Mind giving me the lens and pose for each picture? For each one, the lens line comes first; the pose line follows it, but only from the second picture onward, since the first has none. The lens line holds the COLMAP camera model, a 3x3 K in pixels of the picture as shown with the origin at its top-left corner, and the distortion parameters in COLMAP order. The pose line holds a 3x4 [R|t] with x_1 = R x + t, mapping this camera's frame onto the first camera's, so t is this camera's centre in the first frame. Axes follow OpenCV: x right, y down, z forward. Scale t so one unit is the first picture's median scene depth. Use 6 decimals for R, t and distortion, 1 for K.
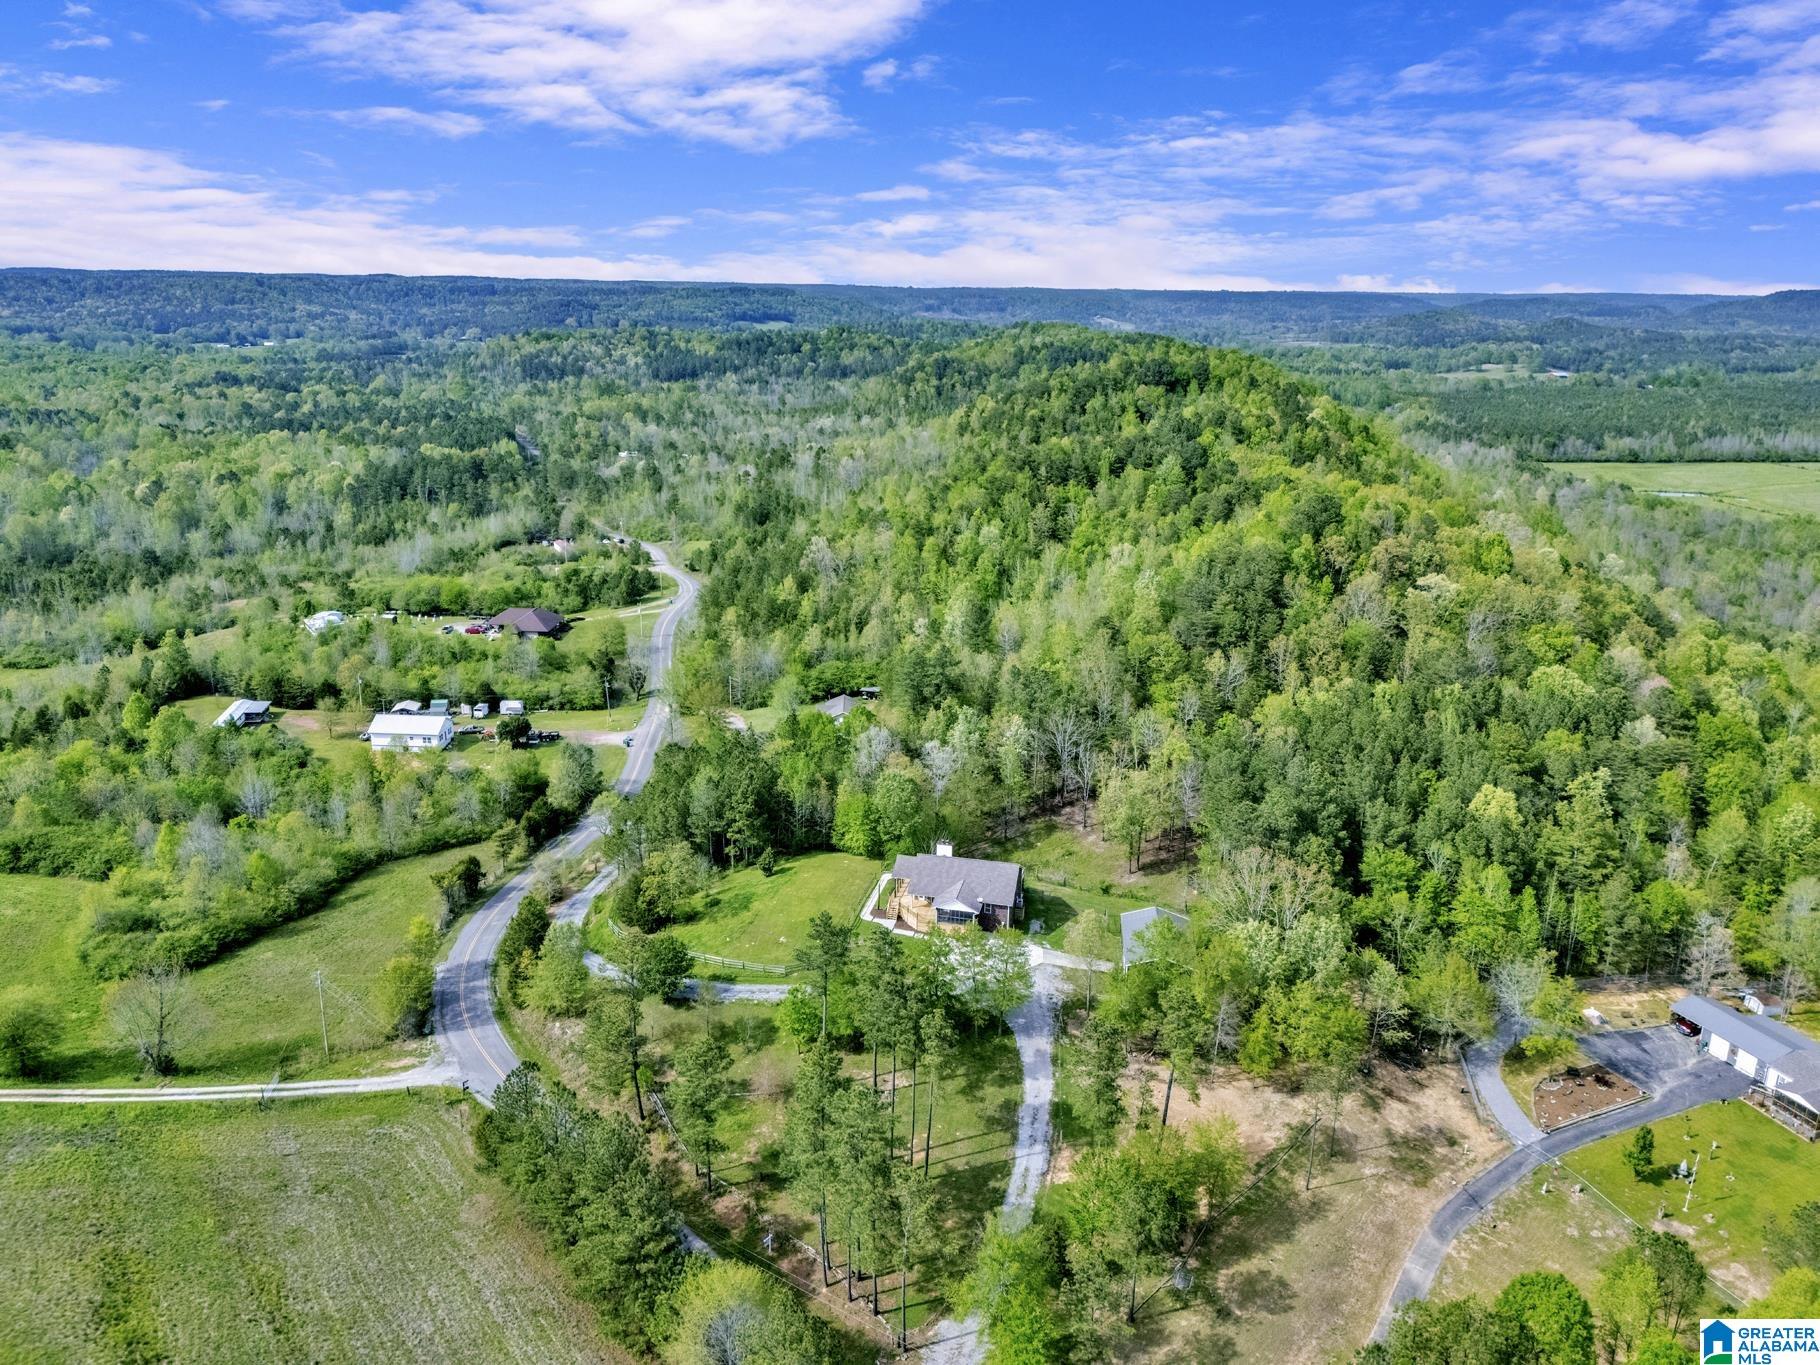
lens RADIAL K [[1336.5, 0, 902.6], [0, 1336.5, 679.0], [0, 0, 1]] dist [0.076202, -0.079701]
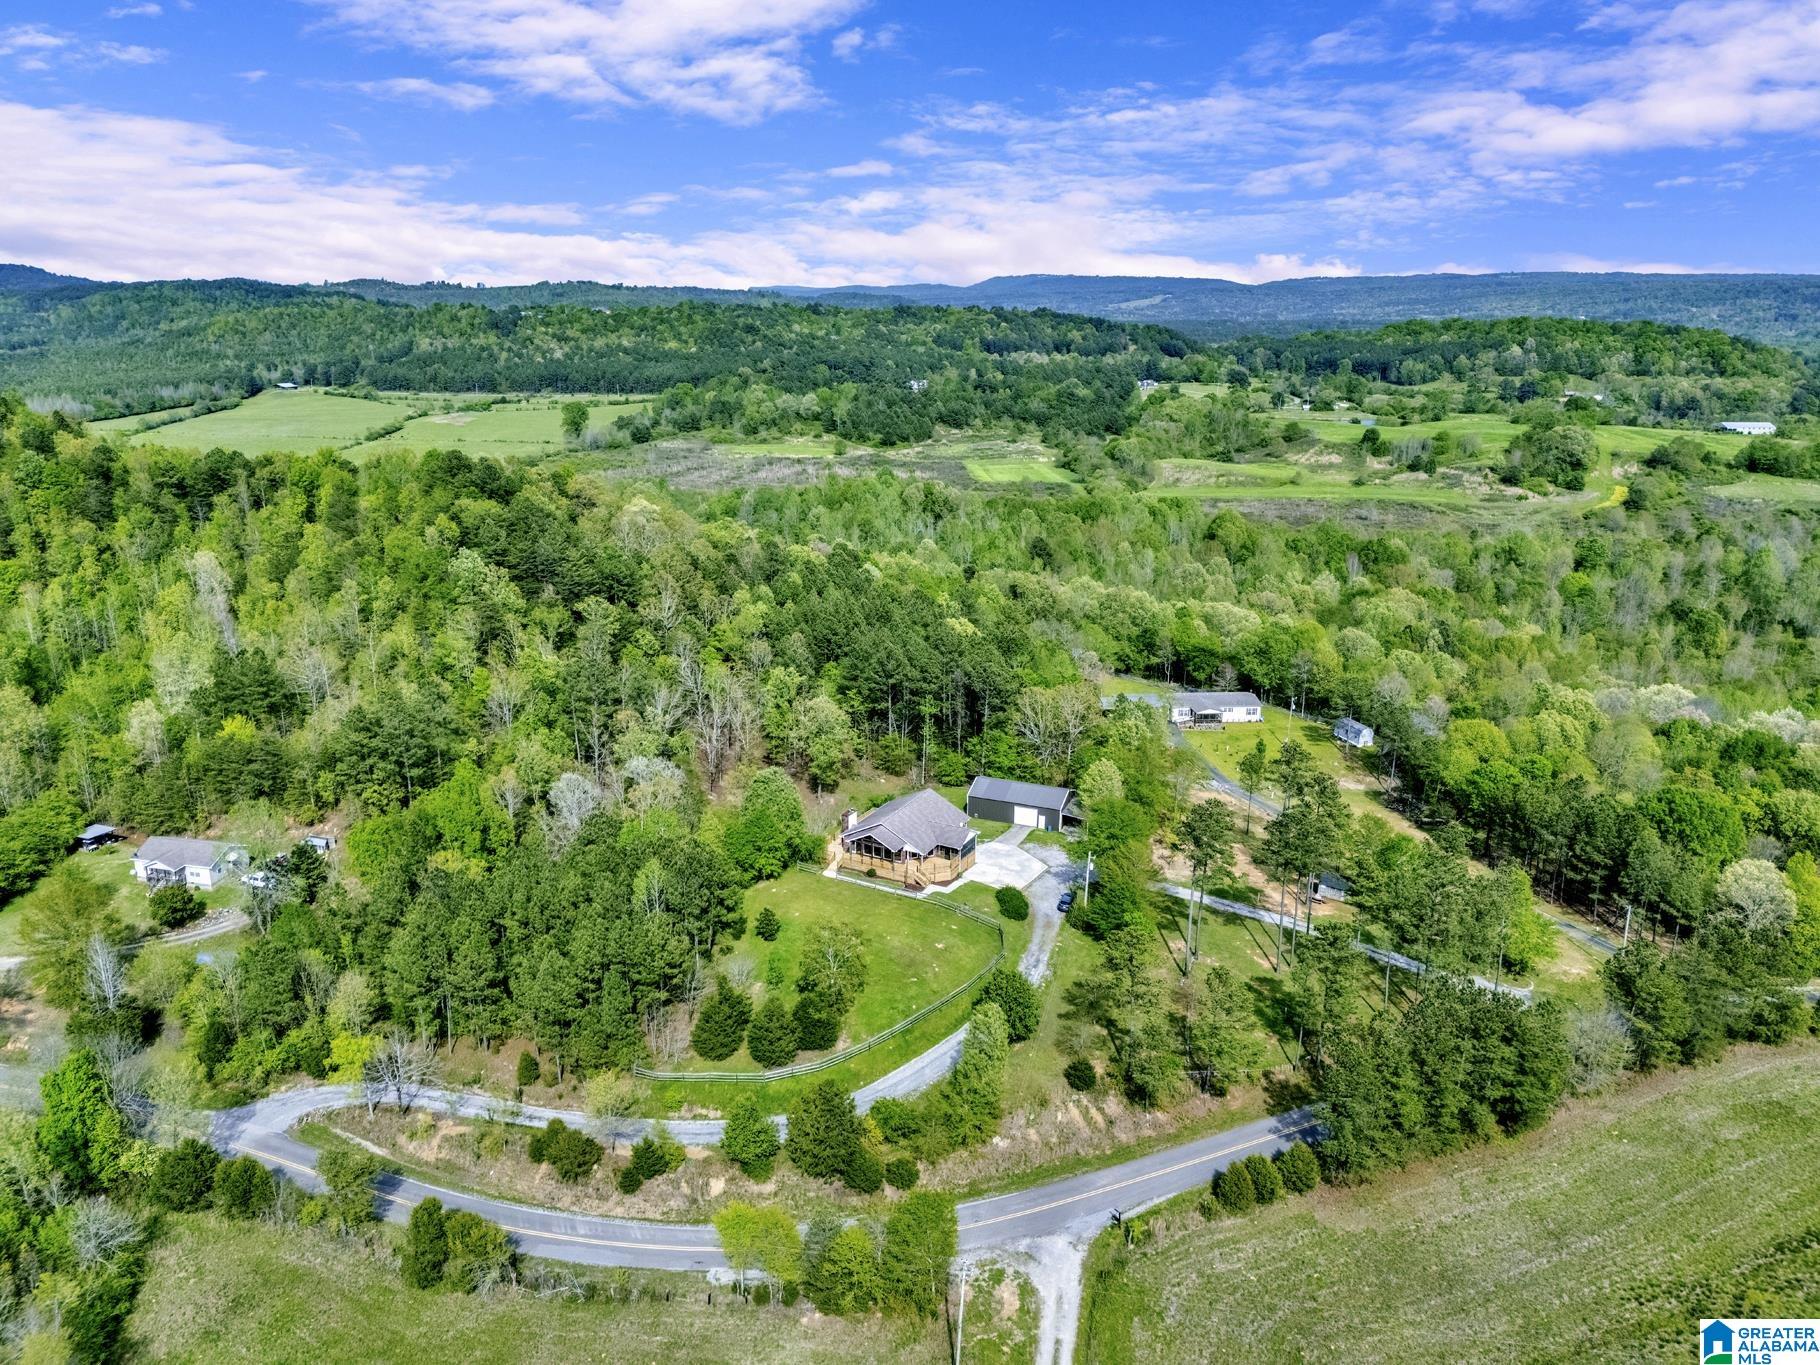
lens RADIAL K [[1330.7, 0, 902.5], [0, 1330.7, 685.2], [0, 0, 1]] dist [0.093973, -0.112940]
pose [[0.257223, -0.284730, 0.923453, -0.625734], [0.262813, 0.940200, 0.216688, -0.121013], [-0.929928, 0.186958, 0.316671, 0.512117]]
